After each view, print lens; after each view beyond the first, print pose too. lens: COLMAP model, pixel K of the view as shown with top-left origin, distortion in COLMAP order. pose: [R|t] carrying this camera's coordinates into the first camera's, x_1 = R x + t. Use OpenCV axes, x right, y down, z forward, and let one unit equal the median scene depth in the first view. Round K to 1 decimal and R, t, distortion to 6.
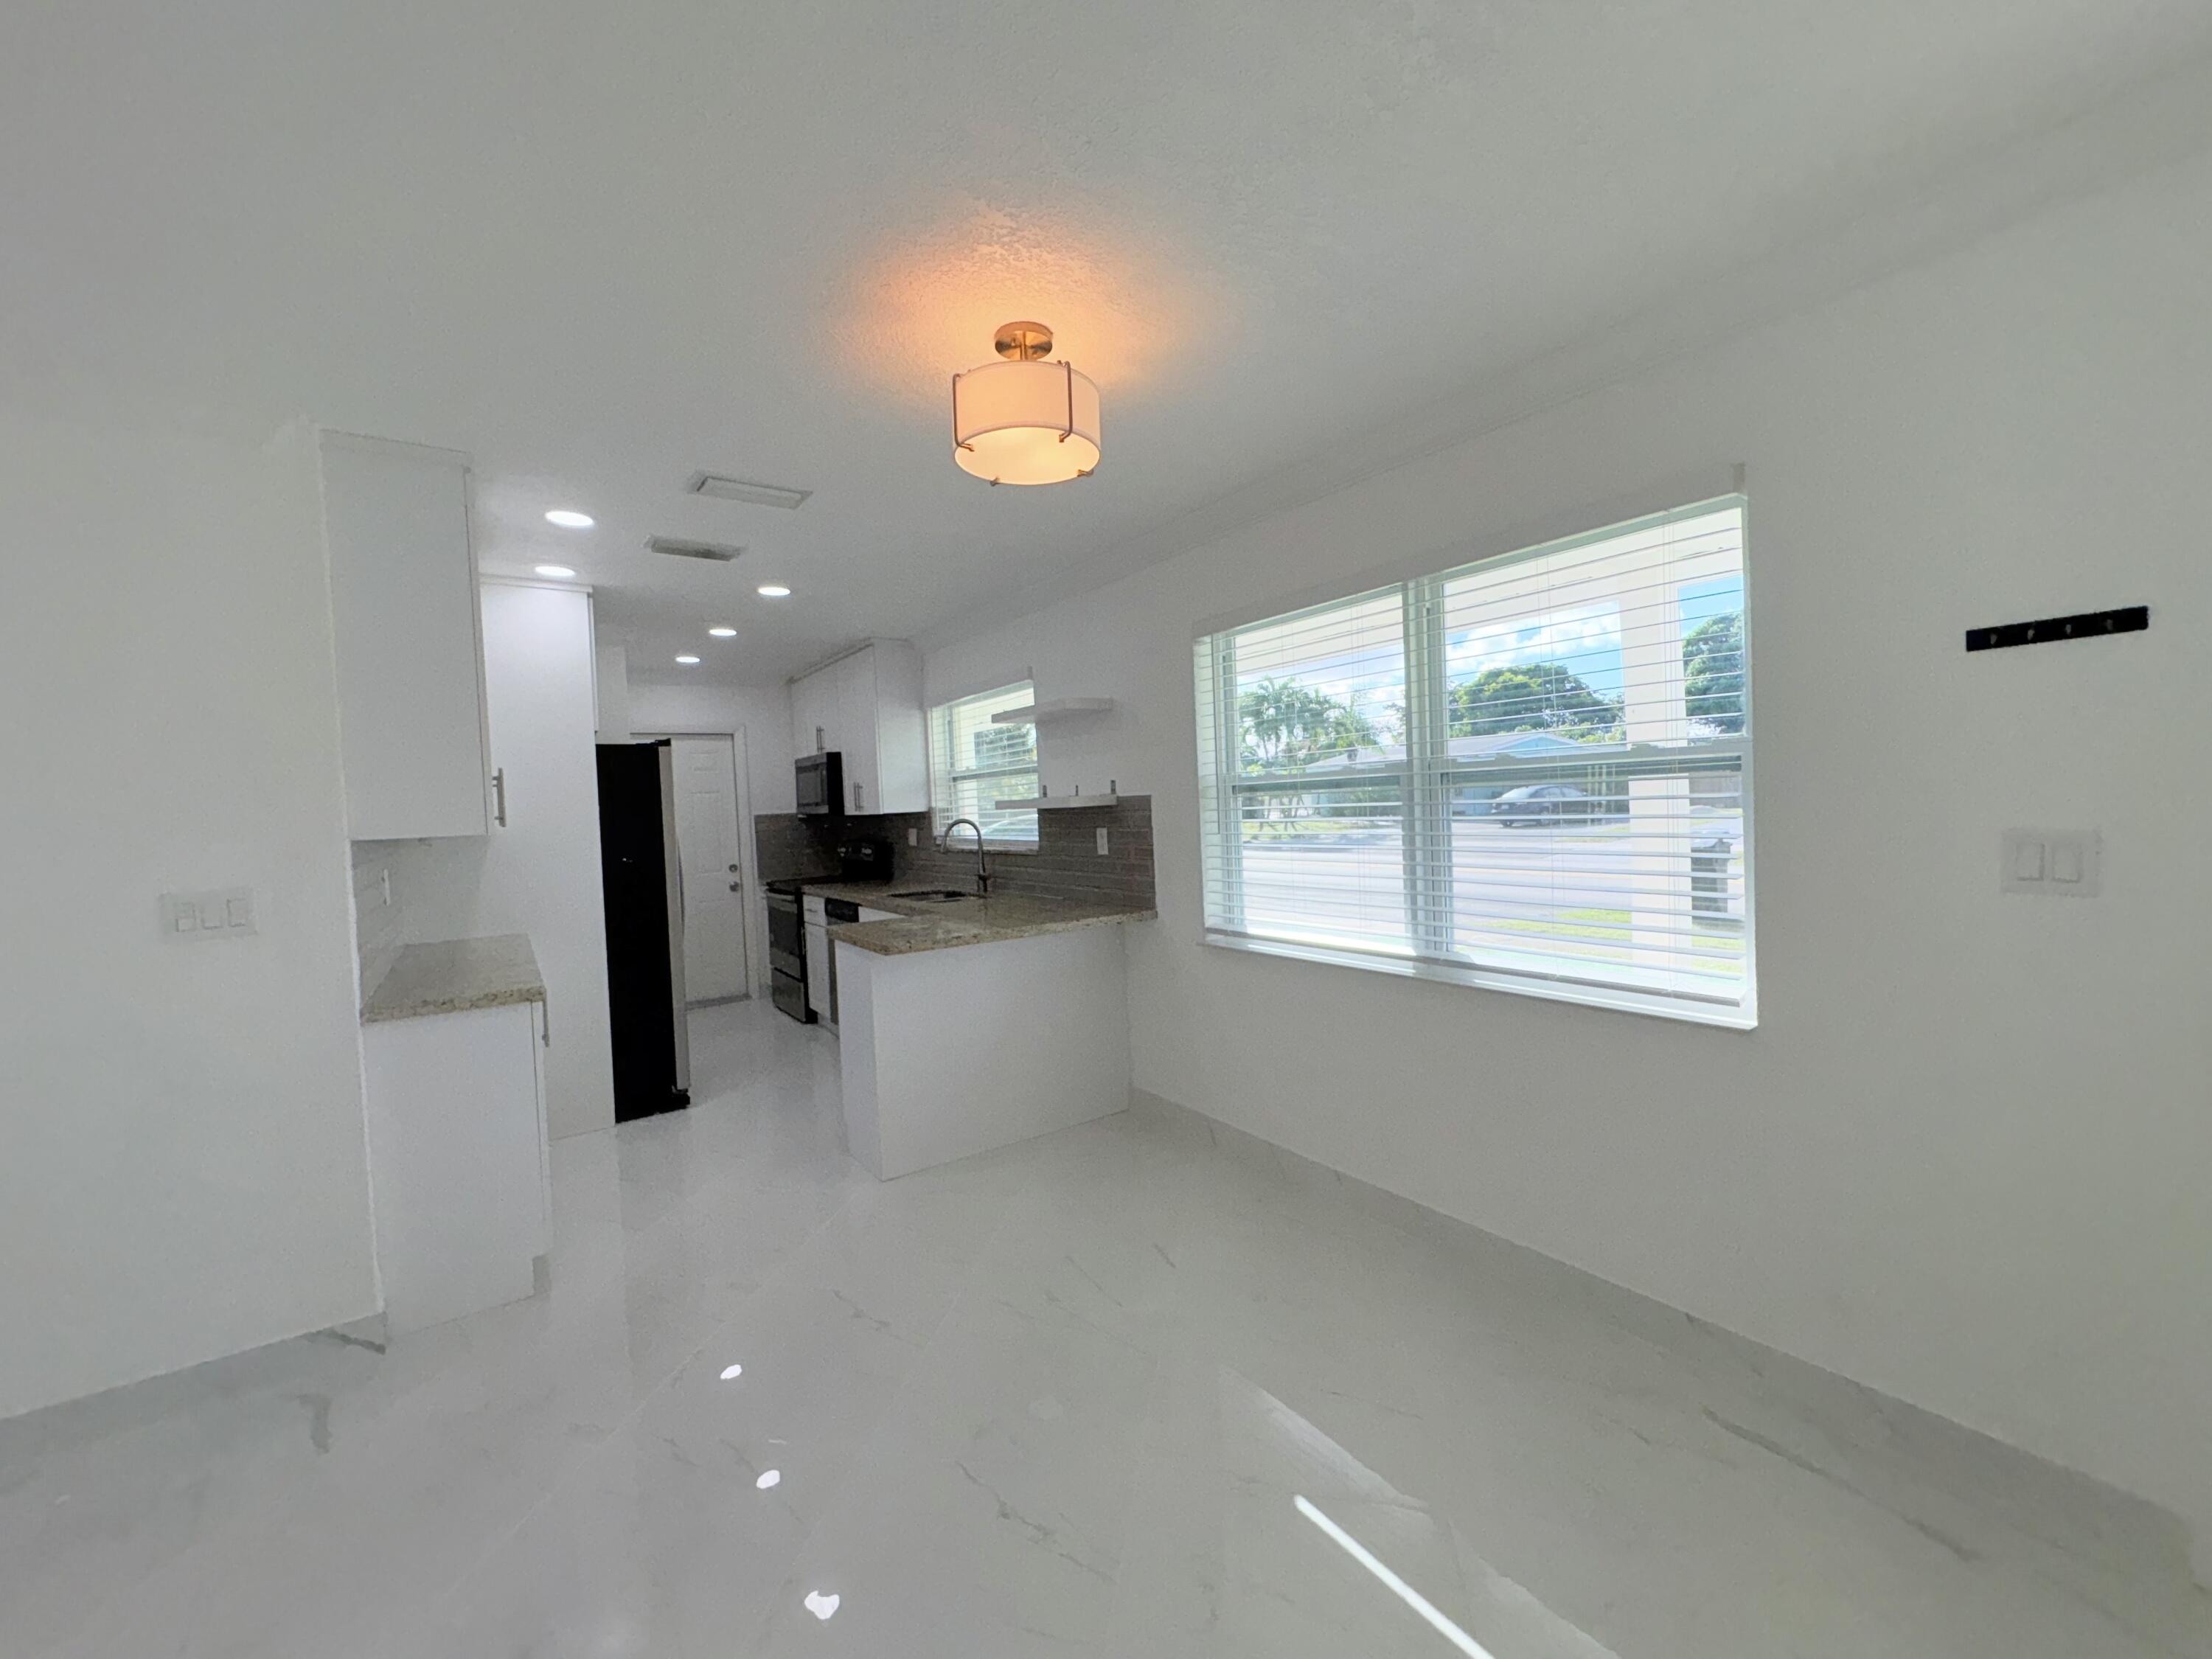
lens RADIAL K [[881.5, 0, 1104.1], [0, 881.5, 829.6], [0, 0, 1]] dist [-0.001607, 0.000924]
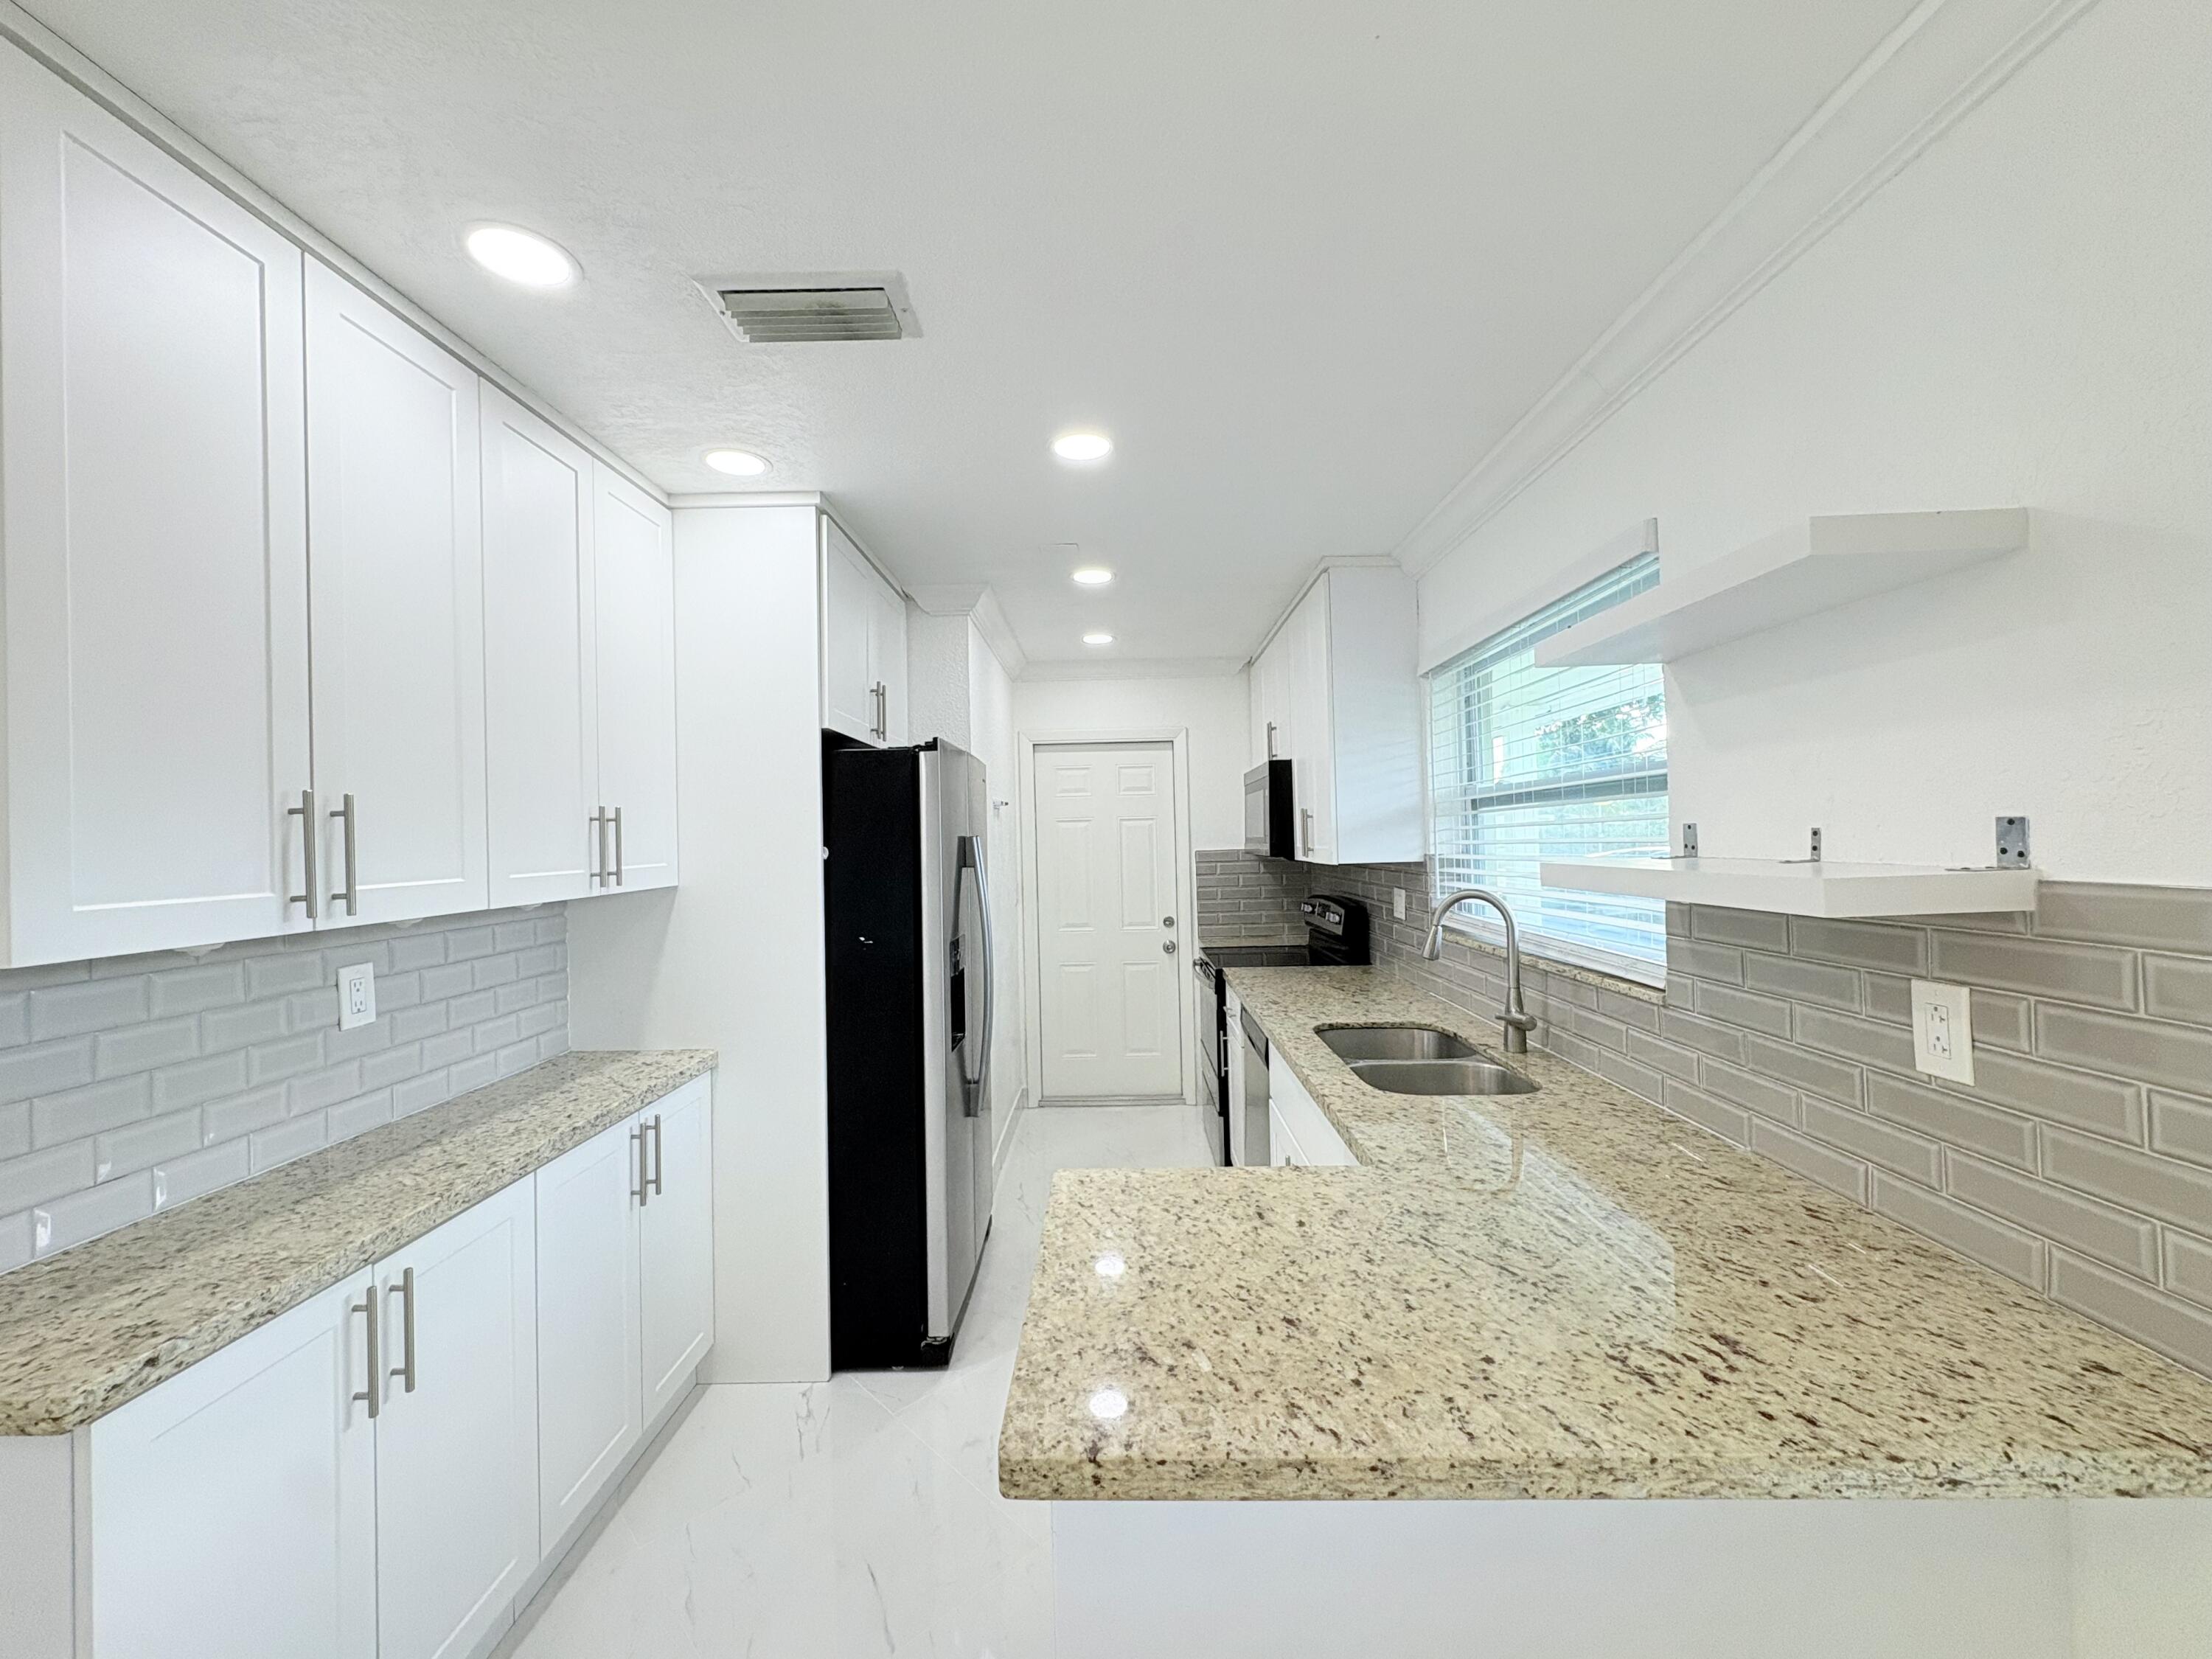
lens RADIAL K [[881.5, 0, 1104.1], [0, 881.5, 829.6], [0, 0, 1]] dist [-0.001607, 0.000924]
pose [[0.808562, 0.019347, -0.588093, -0.044540], [-0.031432, 0.999452, -0.010335, -0.033180], [0.587571, 0.026842, 0.808727, 0.508976]]
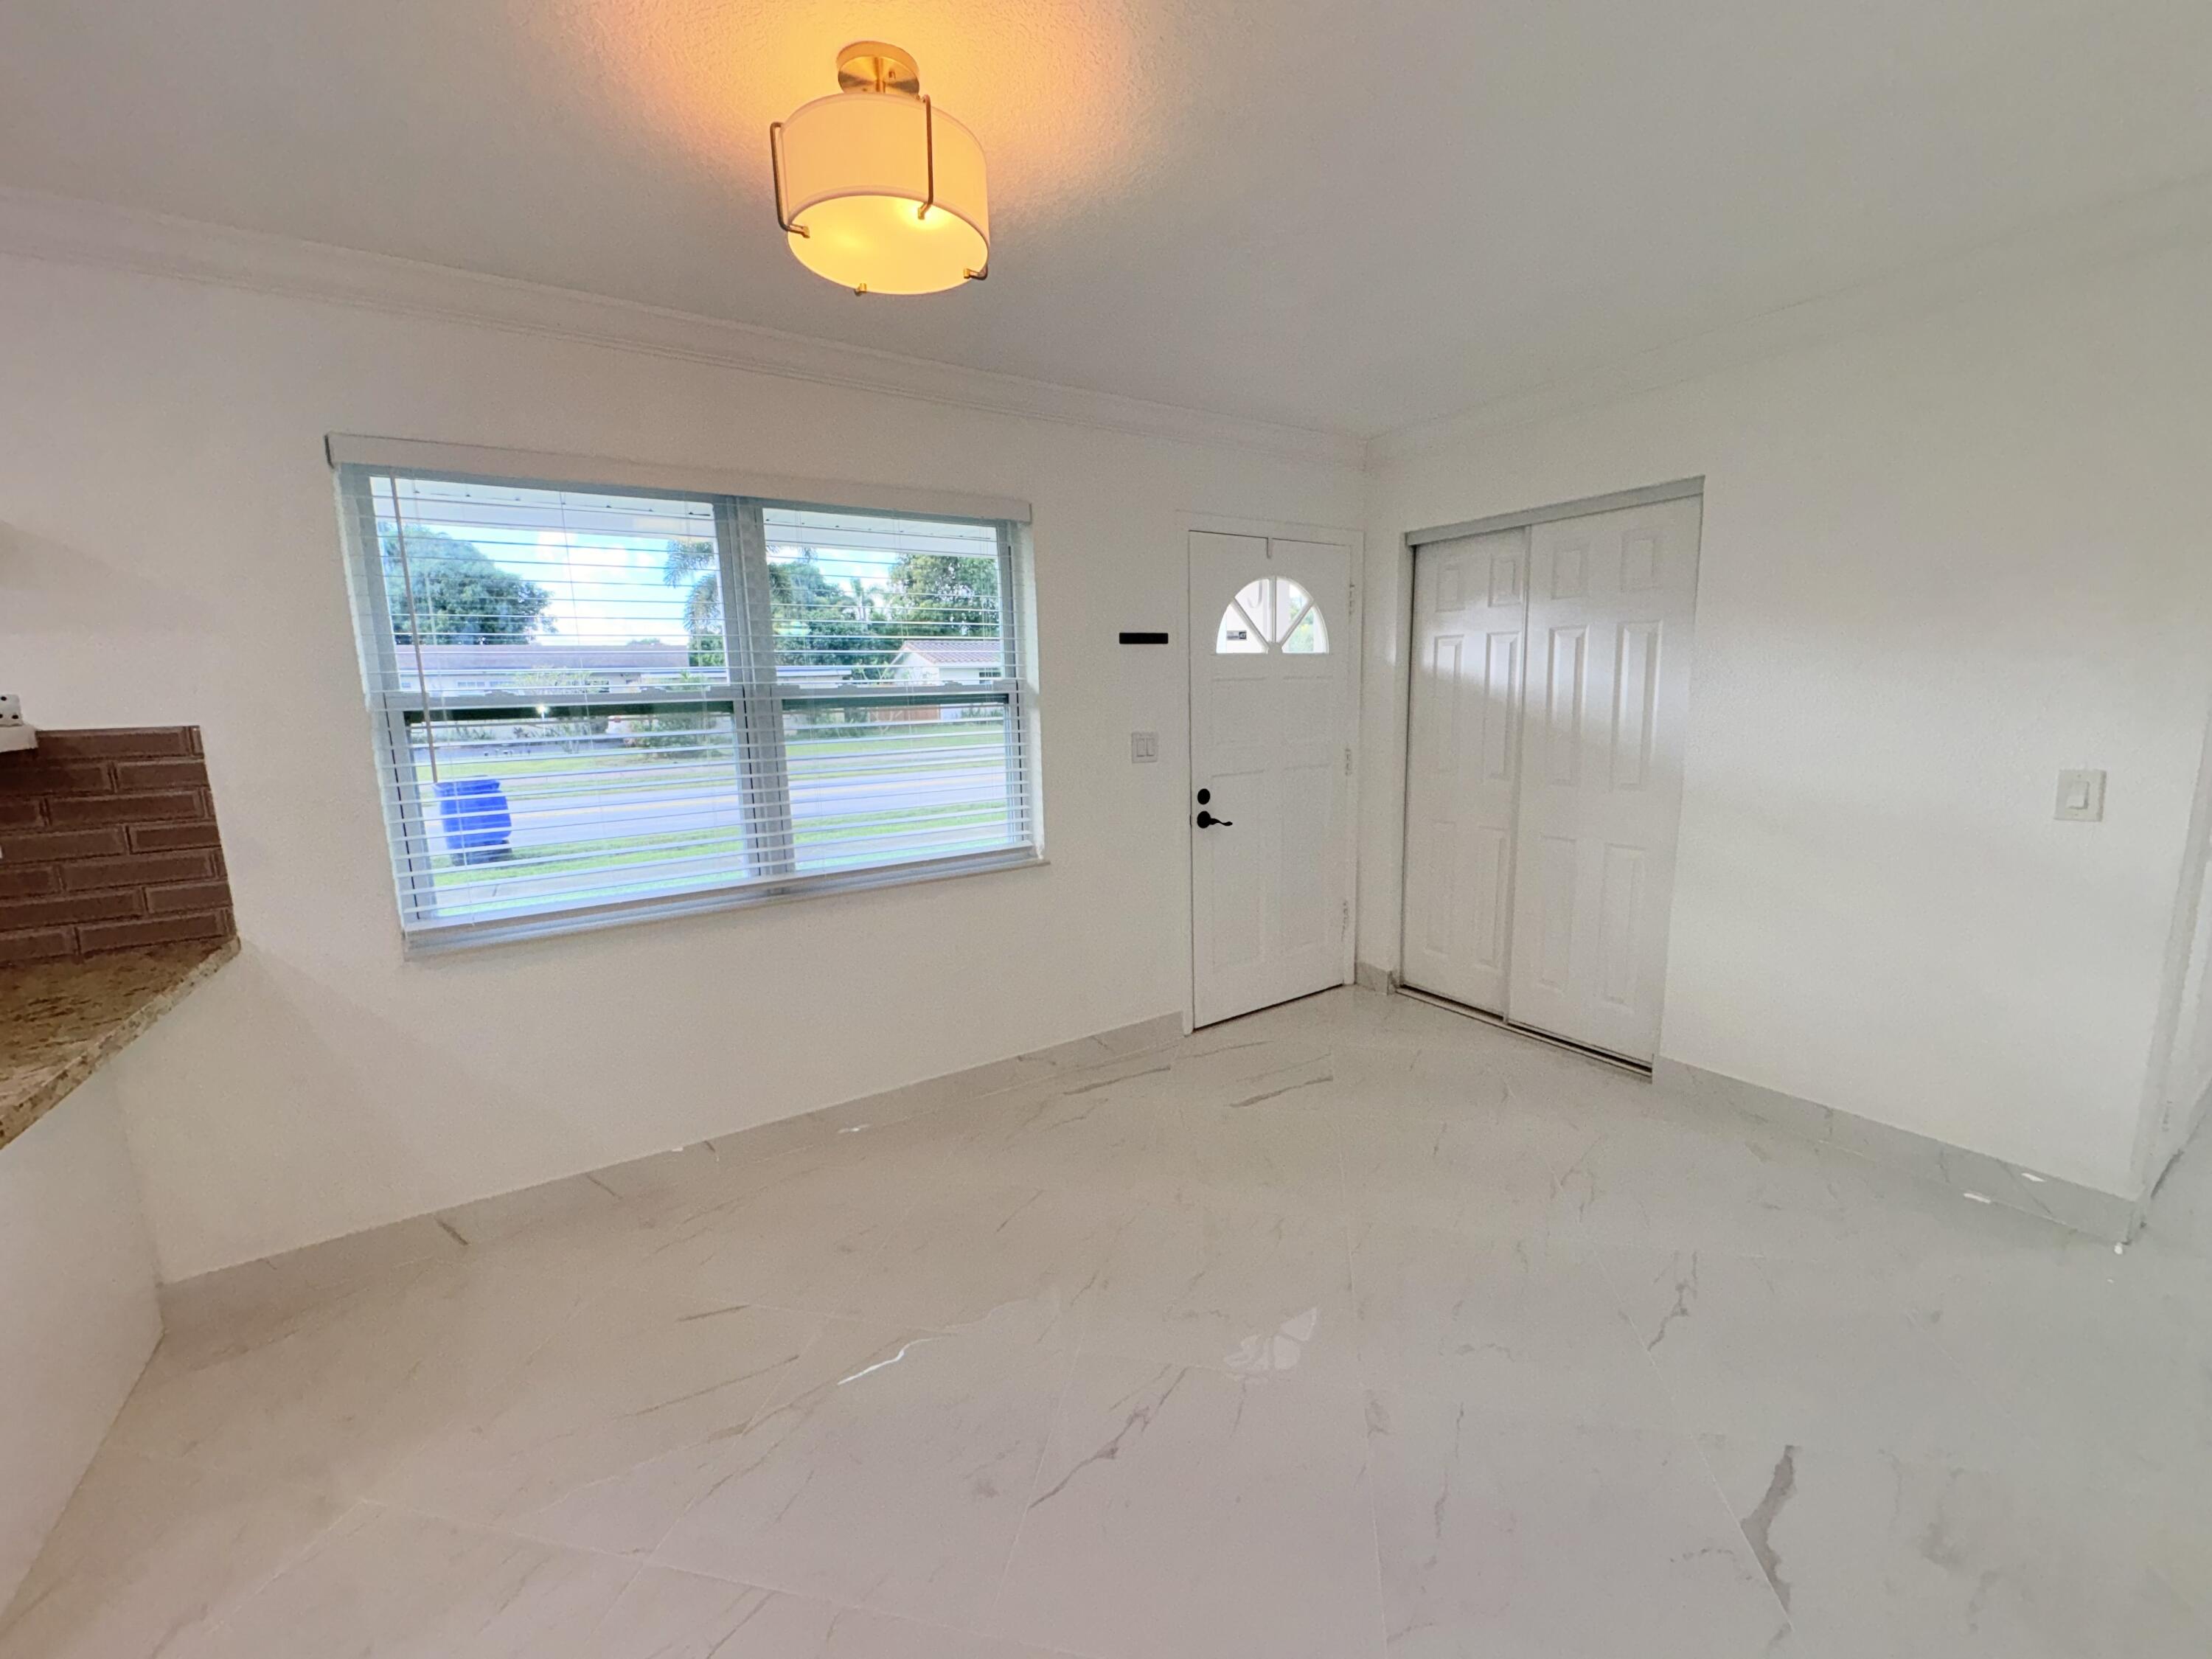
lens RADIAL K [[881.5, 0, 1104.1], [0, 881.5, 829.6], [0, 0, 1]] dist [-0.001607, 0.000924]
pose [[0.024816, -0.106050, 0.994051, -0.360010], [0.064100, 0.992480, 0.104282, 0.002151], [-0.997635, 0.061131, 0.031427, 0.339870]]
